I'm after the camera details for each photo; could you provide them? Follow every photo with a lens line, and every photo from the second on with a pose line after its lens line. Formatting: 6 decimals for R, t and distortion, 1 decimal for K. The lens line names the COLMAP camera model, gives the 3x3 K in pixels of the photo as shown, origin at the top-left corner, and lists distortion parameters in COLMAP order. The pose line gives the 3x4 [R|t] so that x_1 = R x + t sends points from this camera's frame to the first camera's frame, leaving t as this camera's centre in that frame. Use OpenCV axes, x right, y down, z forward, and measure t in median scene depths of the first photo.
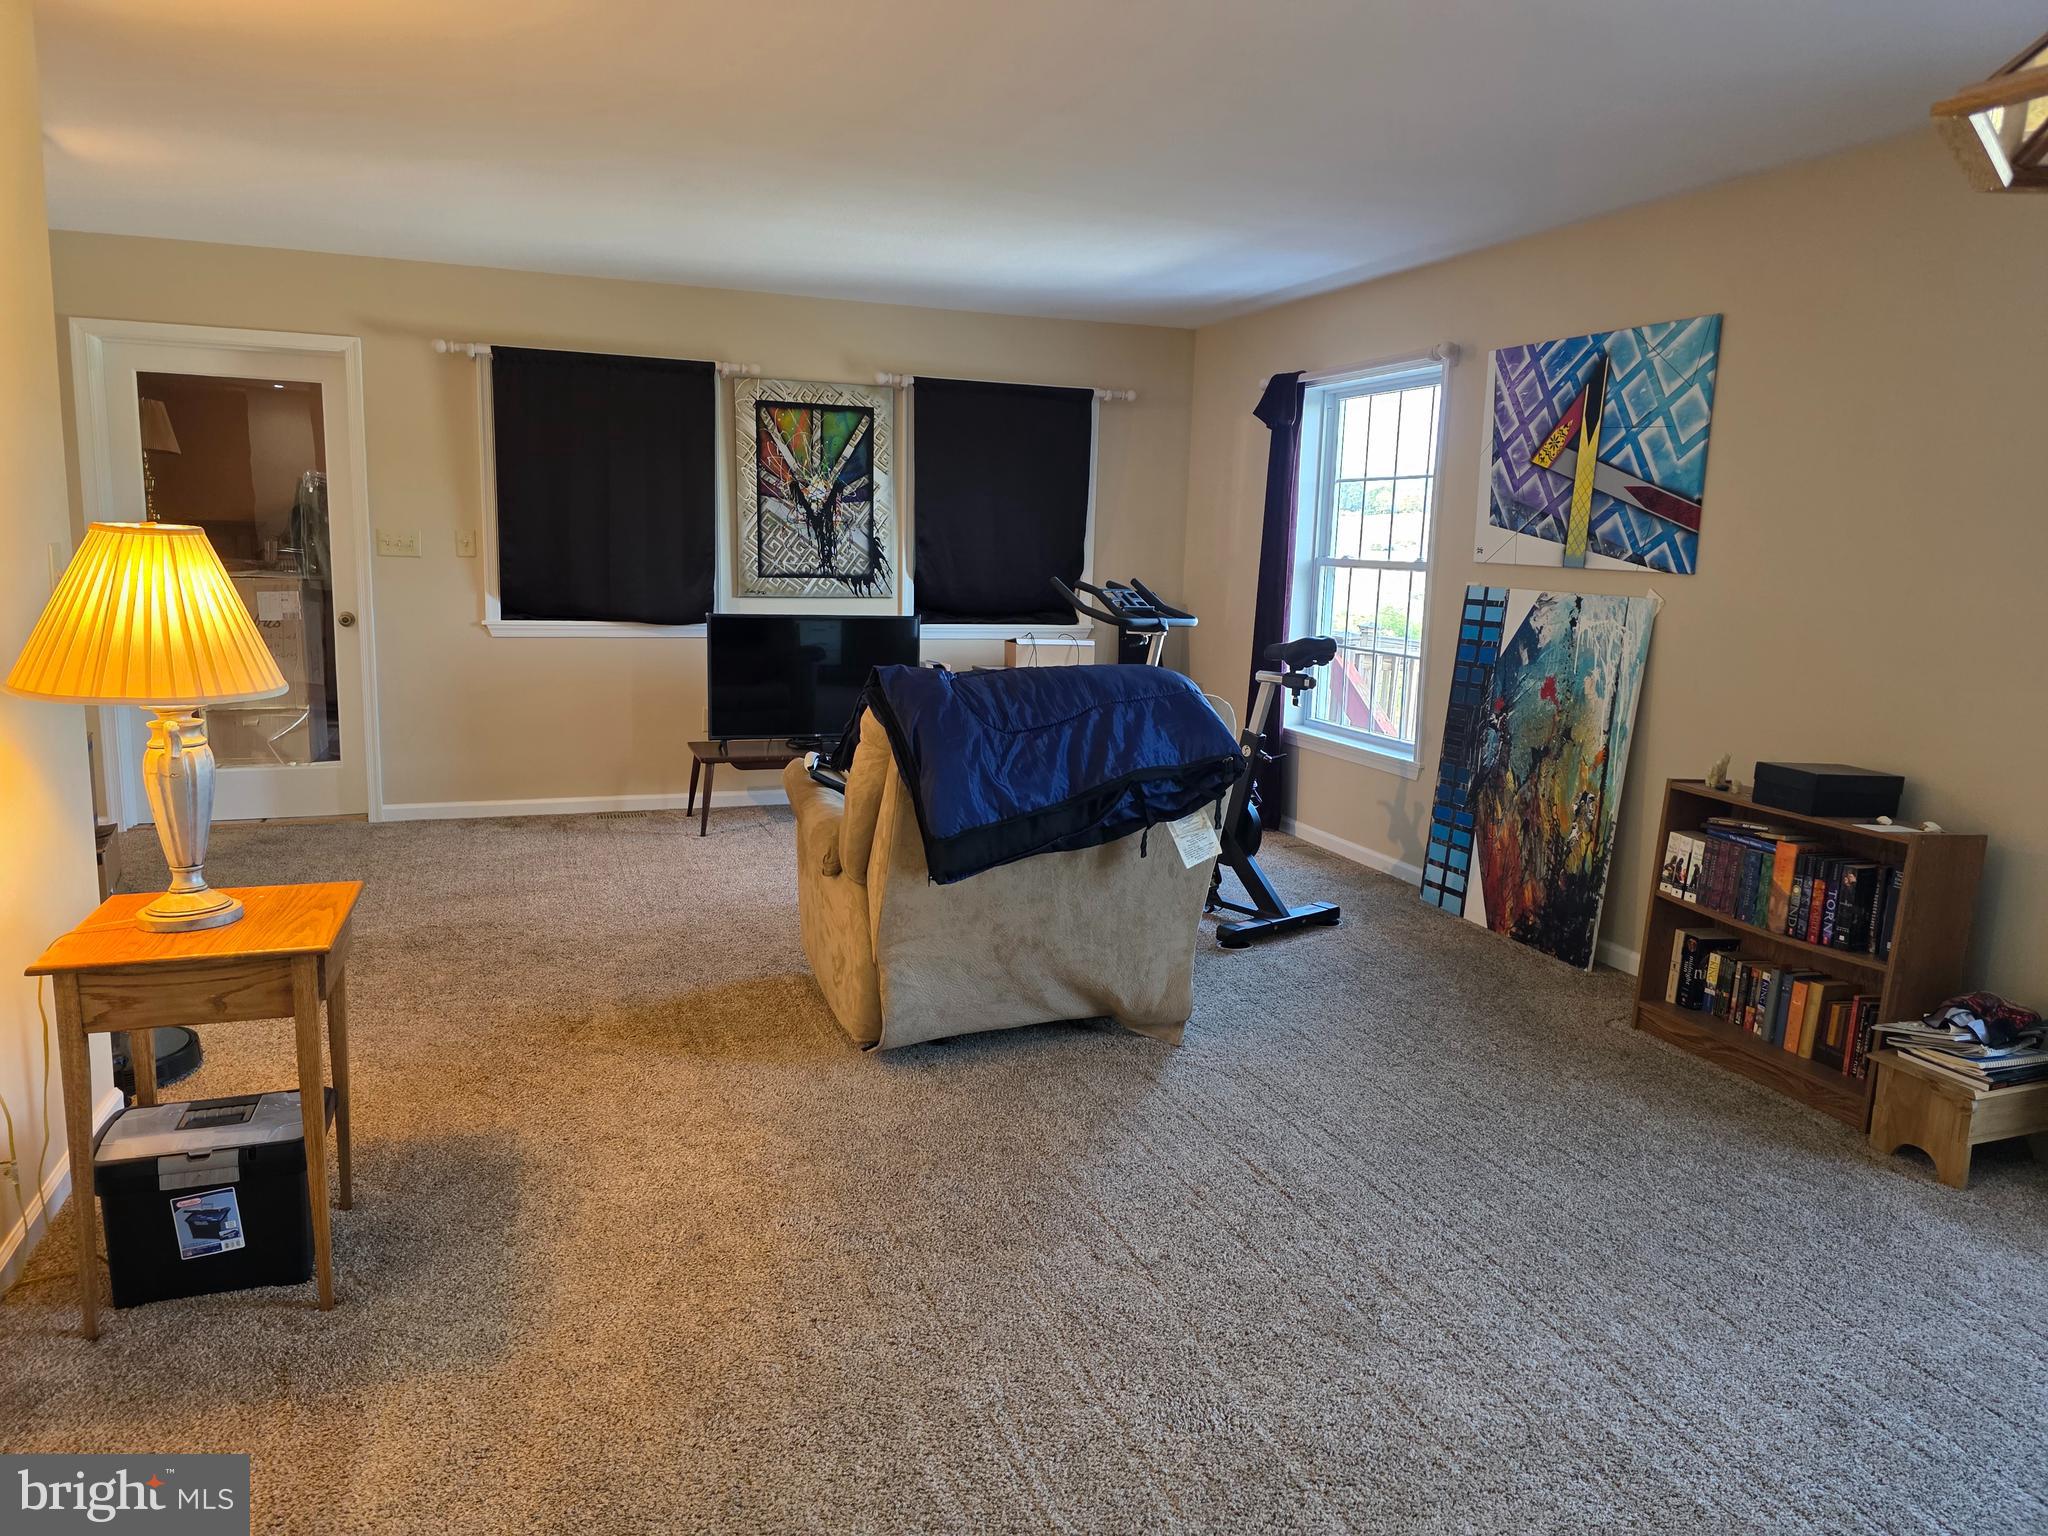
lens RADIAL K [[1389.1, 0, 1031.0], [0, 1389.1, 746.6], [0, 0, 1]] dist [0.043839, -0.039576]
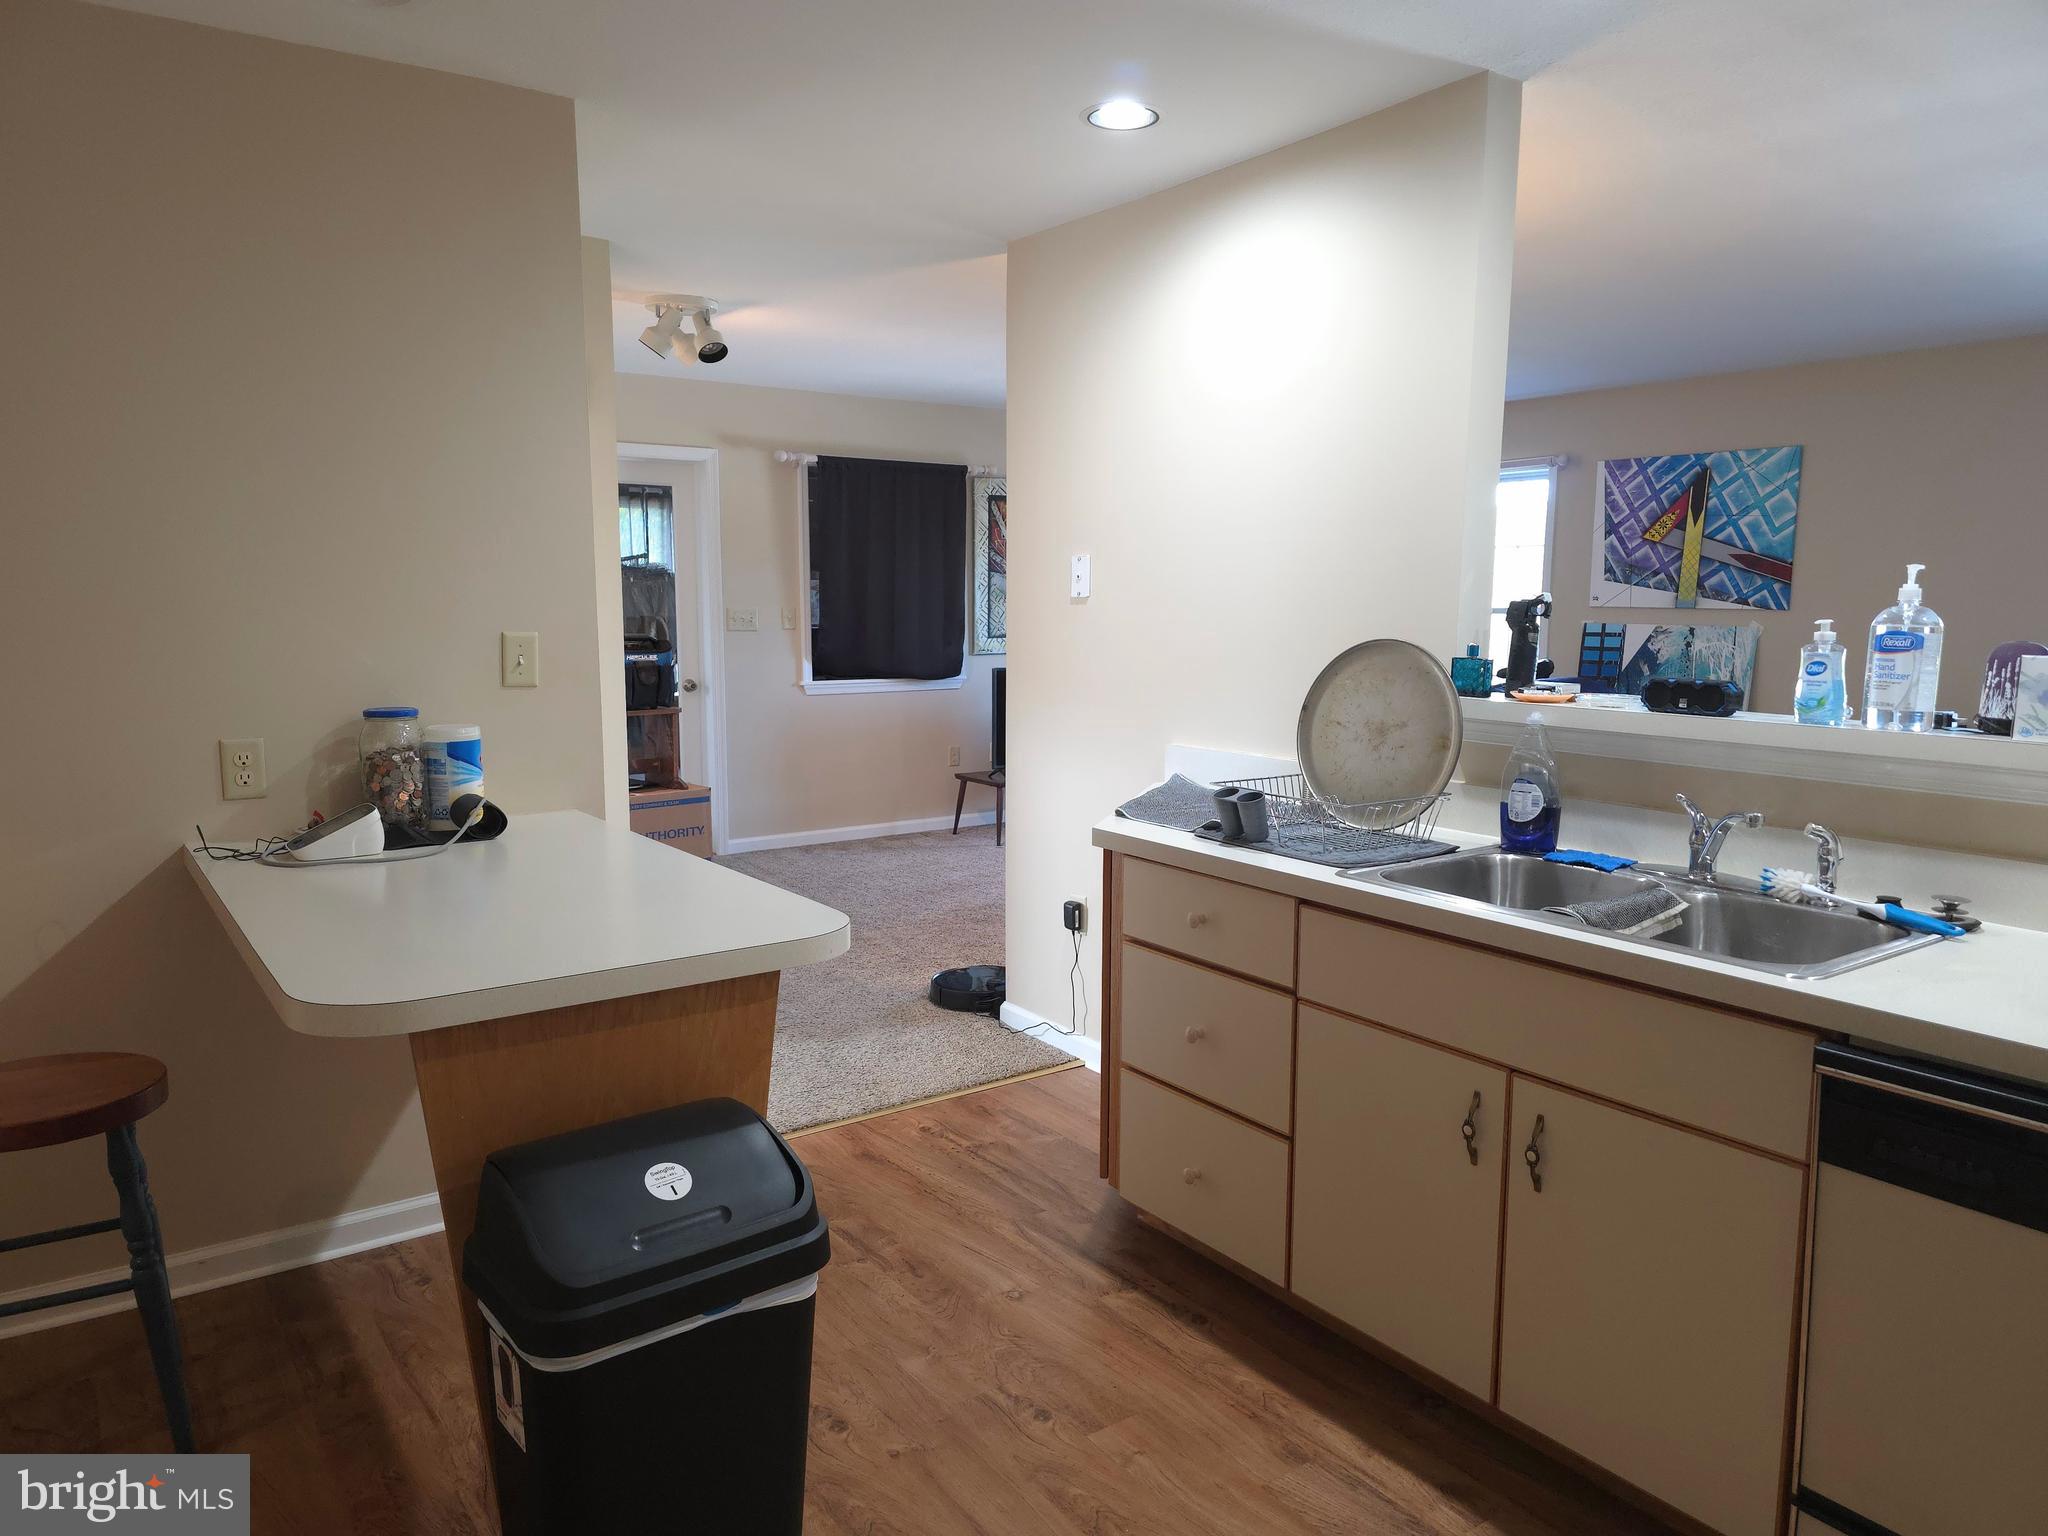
lens RADIAL K [[1389.1, 0, 1014.5], [0, 1389.1, 777.1], [0, 0, 1]] dist [0.043839, -0.039576]
pose [[0.966705, -0.060898, 0.248541, -0.682903], [0.064972, 0.997853, -0.008213, 0.017730], [-0.247507, 0.024087, 0.968587, -0.265886]]
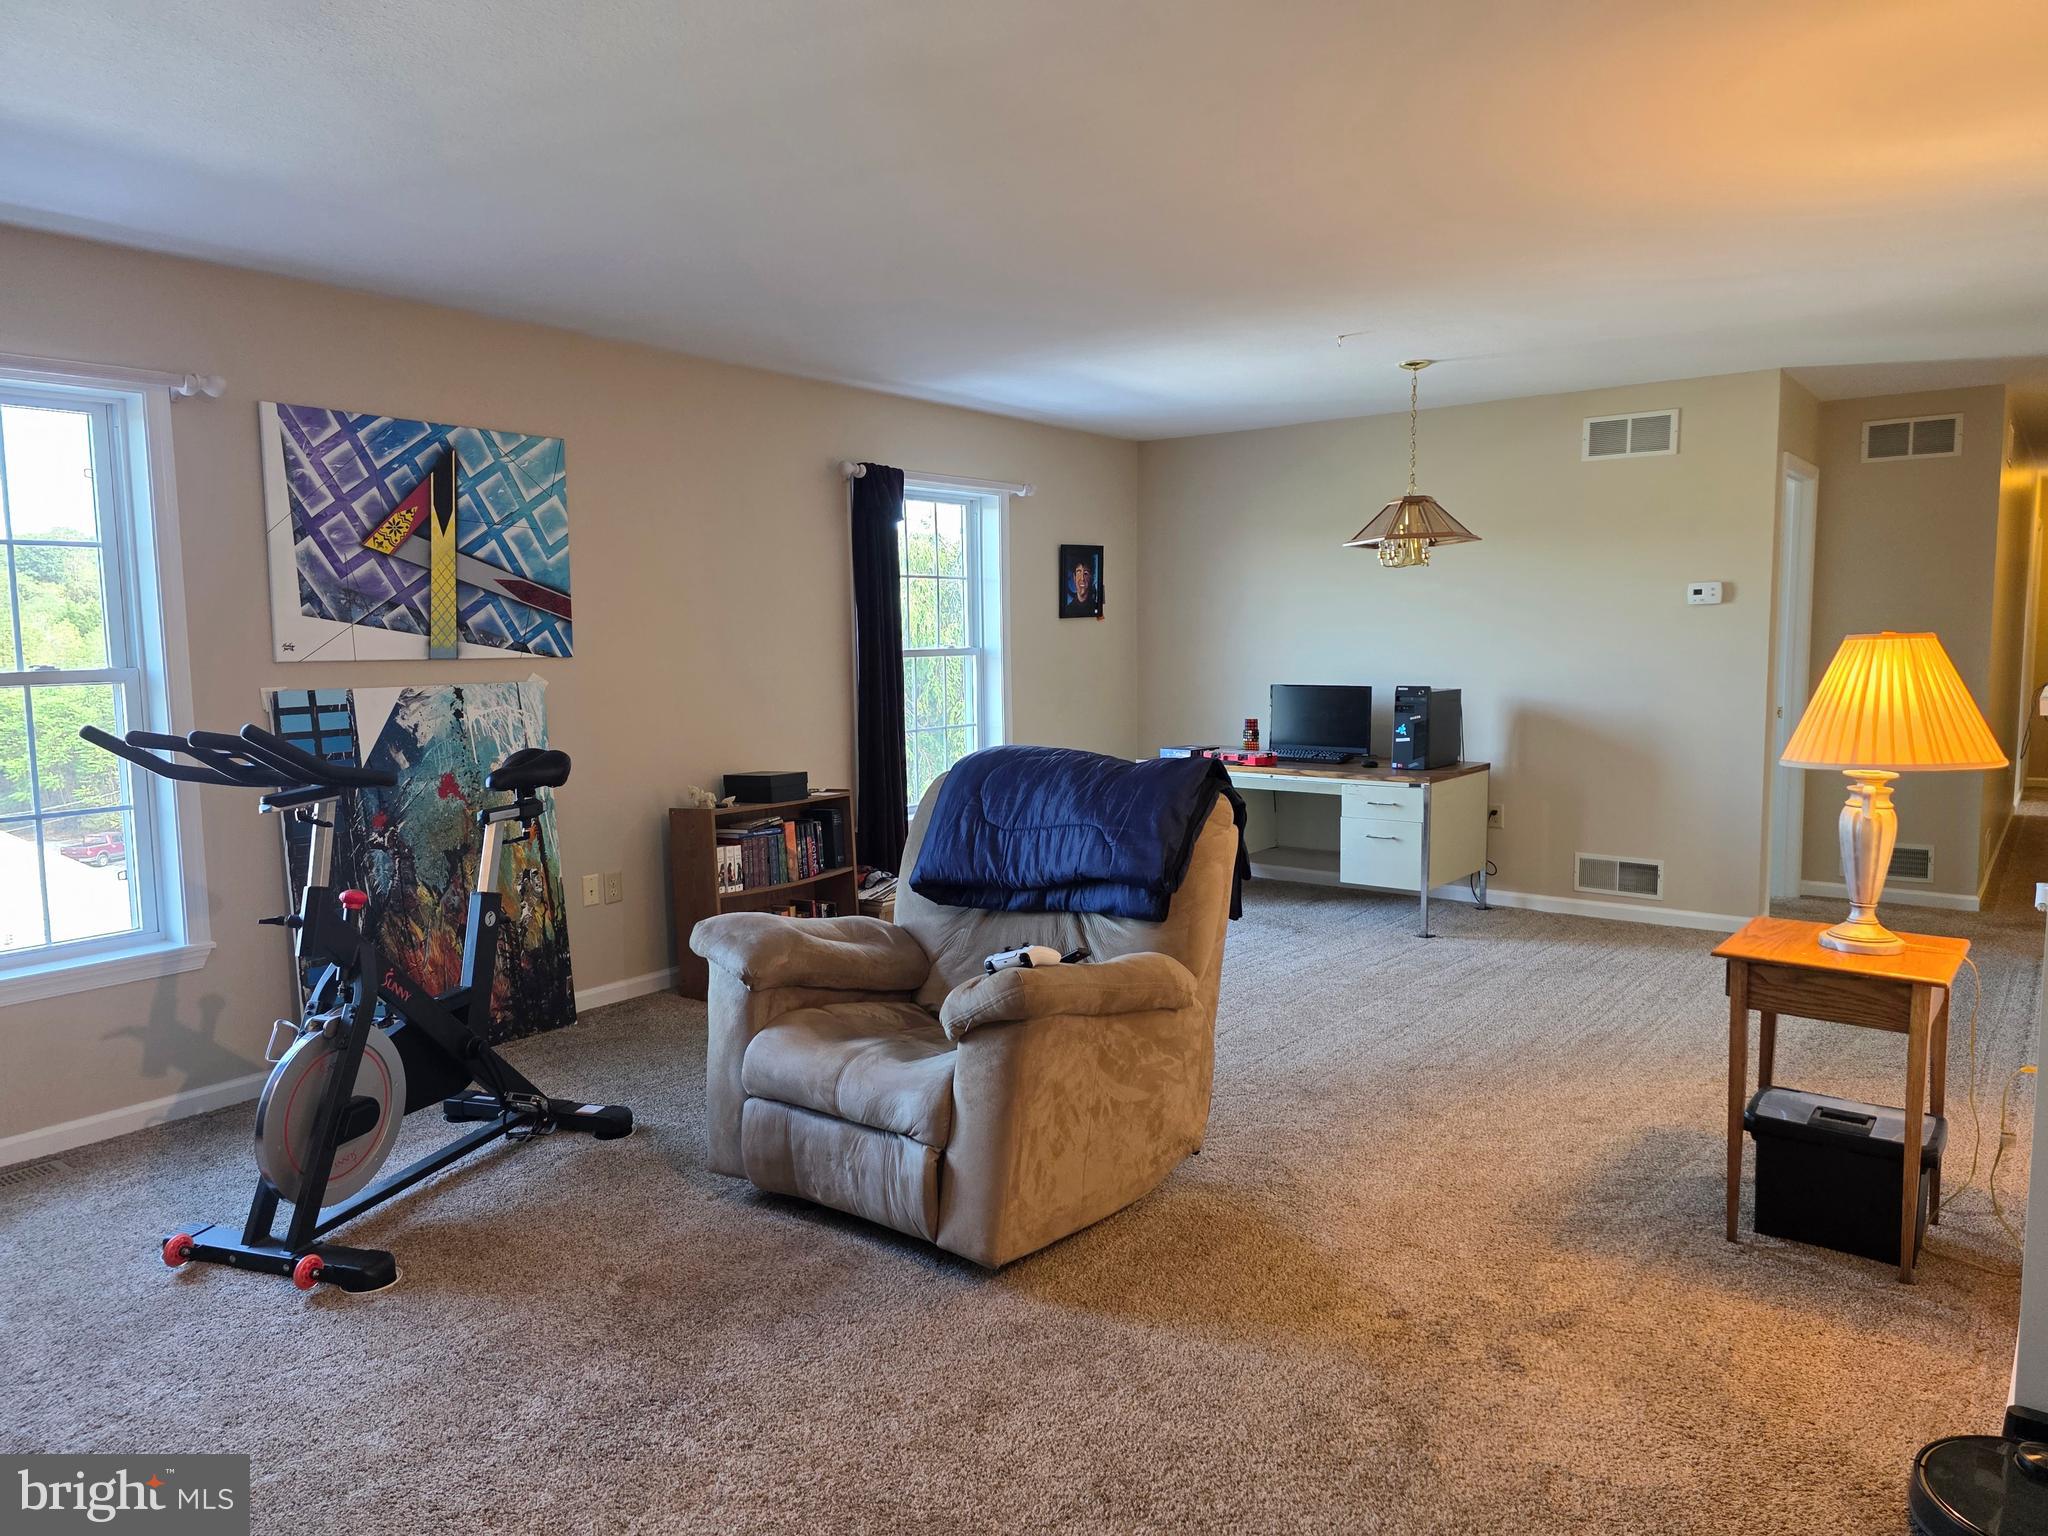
lens RADIAL K [[1389.1, 0, 1015.2], [0, 1389.1, 770.5], [0, 0, 1]] dist [0.043839, -0.039576]
pose [[-0.544657, -0.102906, 0.832321, -0.642163], [0.128441, 0.970500, 0.204040, -0.198924], [-0.828765, 0.218036, -0.515373, 1.180507]]
